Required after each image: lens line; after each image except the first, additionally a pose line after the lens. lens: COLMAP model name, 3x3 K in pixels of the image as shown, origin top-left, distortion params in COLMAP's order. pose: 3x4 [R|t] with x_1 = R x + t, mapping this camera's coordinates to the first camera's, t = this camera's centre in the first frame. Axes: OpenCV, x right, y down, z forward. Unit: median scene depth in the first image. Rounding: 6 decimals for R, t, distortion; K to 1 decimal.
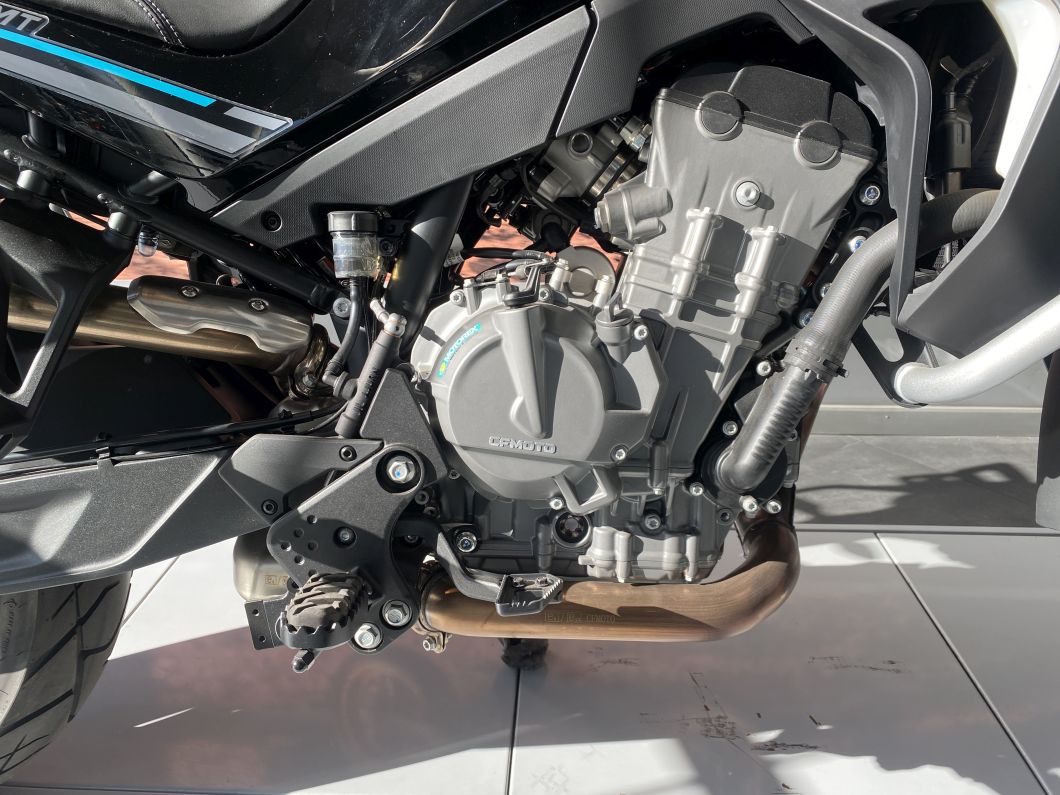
lens RADIAL K [[807.9, 0, 530.0], [0, 807.9, 397.5], [0, 0, 1]] dist [0.005687, -0.002605]
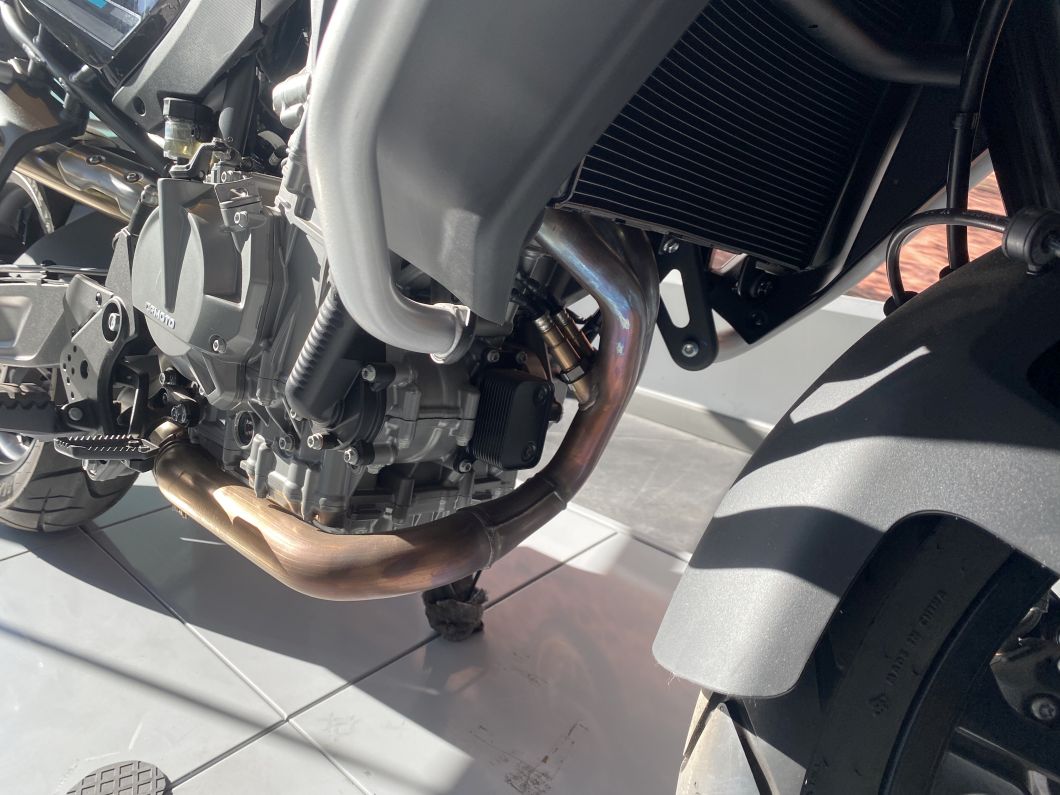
lens RADIAL K [[818.7, 0, 534.8], [0, 818.7, 394.7], [0, 0, 1]] dist [0.013350, -0.004676]
pose [[0.750642, 0.228504, -0.619938, 0.974438], [-0.253667, 0.966053, 0.048931, -0.015873], [0.610074, 0.120528, 0.783124, 0.453300]]
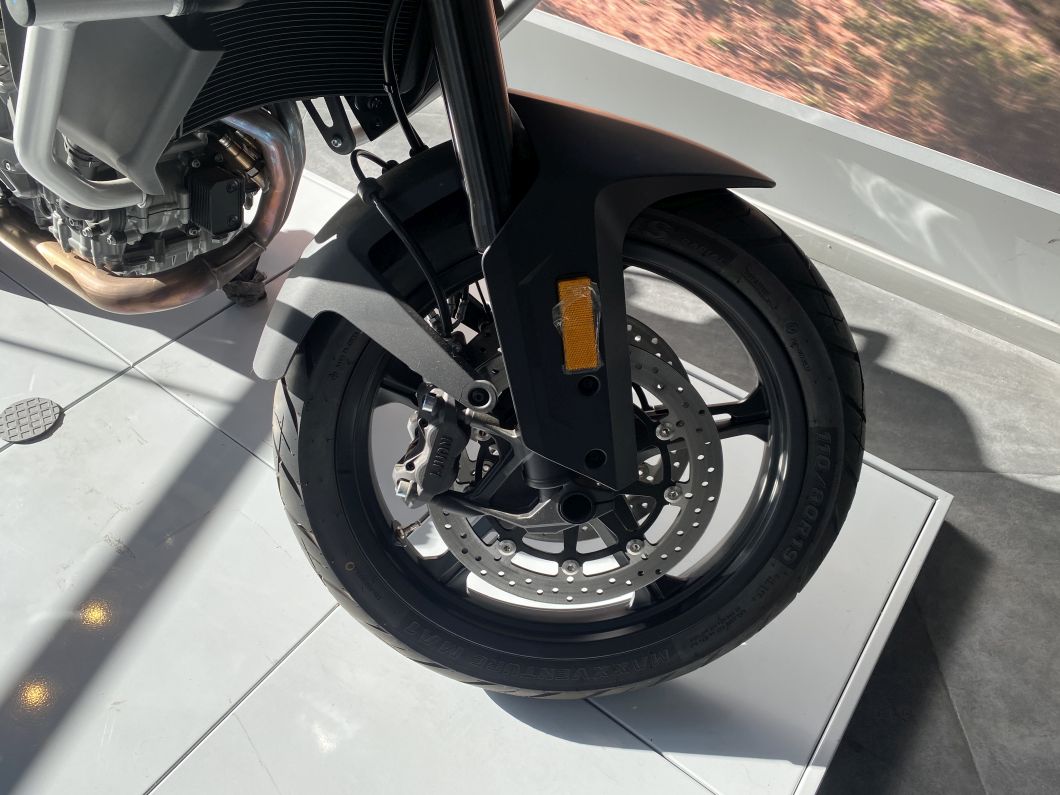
lens RADIAL K [[801.5, 0, 533.0], [0, 801.5, 387.0], [0, 0, 1]] dist [0.029649, -0.038665]
pose [[0.829102, 0.431915, -0.355020, 1.565164], [-0.248456, 0.853474, 0.458096, -0.489606], [0.500859, -0.291602, 0.814929, 0.140467]]
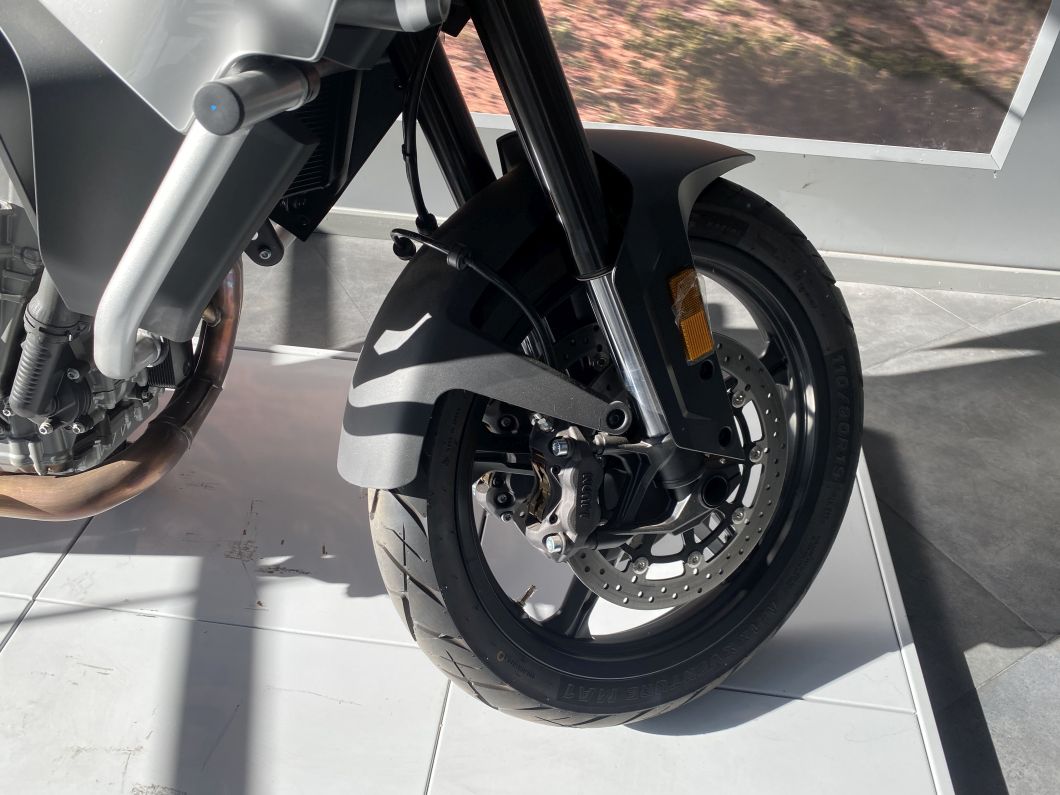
lens RADIAL K [[807.9, 0, 530.0], [0, 807.9, 397.5], [0, 0, 1]] dist [0.005687, -0.002605]
pose [[0.996588, 0.072514, -0.039425, 1.024382], [-0.055555, 0.942572, 0.329351, -0.341723], [0.061043, -0.326036, 0.943384, -0.066012]]
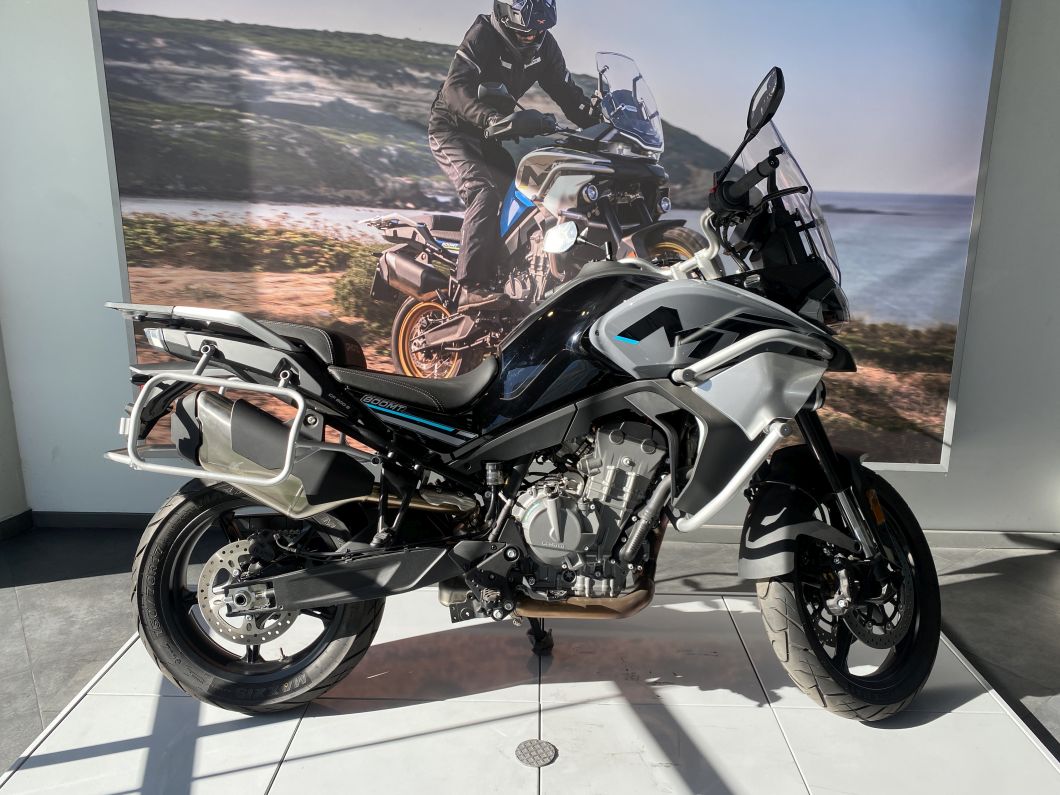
lens RADIAL K [[803.1, 0, 531.6], [0, 803.1, 371.6], [0, 0, 1]] dist [0.064673, -0.067305]
pose [[0.999233, 0.012088, 0.037256, -0.201435], [-0.005888, 0.986738, -0.162217, -0.086051], [-0.038723, 0.161873, 0.986052, -1.962706]]
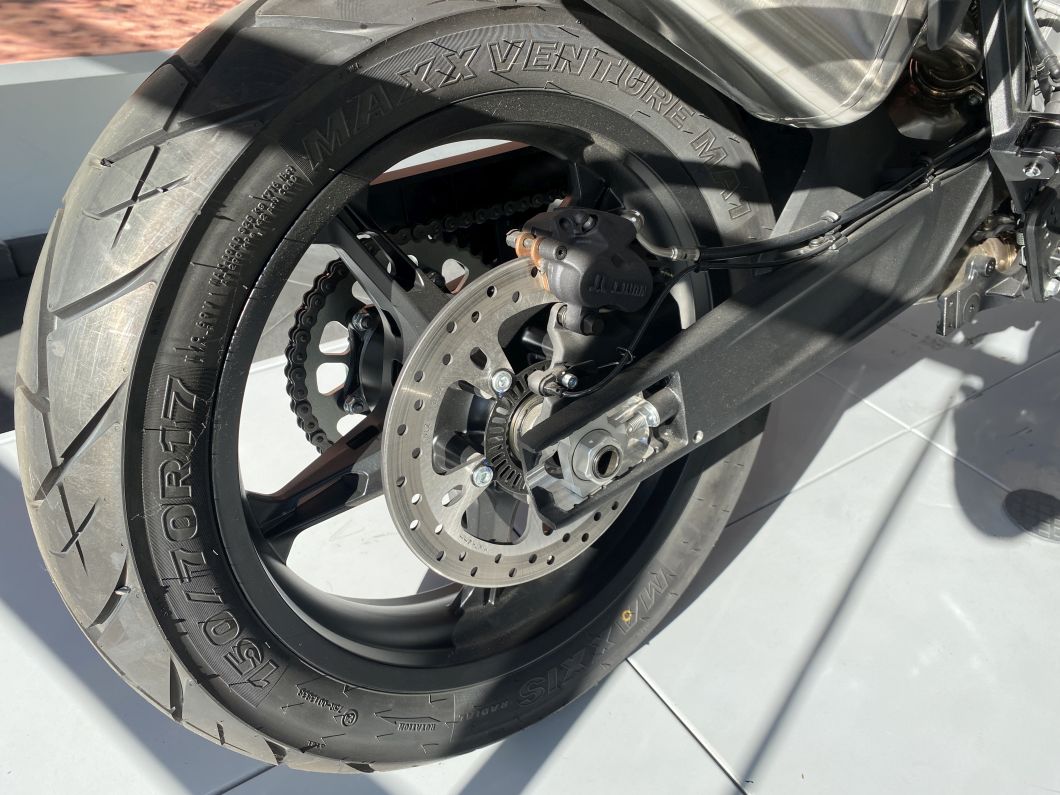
lens RADIAL K [[815.1, 0, 530.2], [0, 815.1, 388.2], [0, 0, 1]] dist [-0.028336, -0.000829]
pose [[0.803342, -0.306170, 0.510786, -1.560698], [0.163300, 0.938094, 0.305472, -0.075779], [-0.572691, -0.161987, 0.803608, 0.464585]]
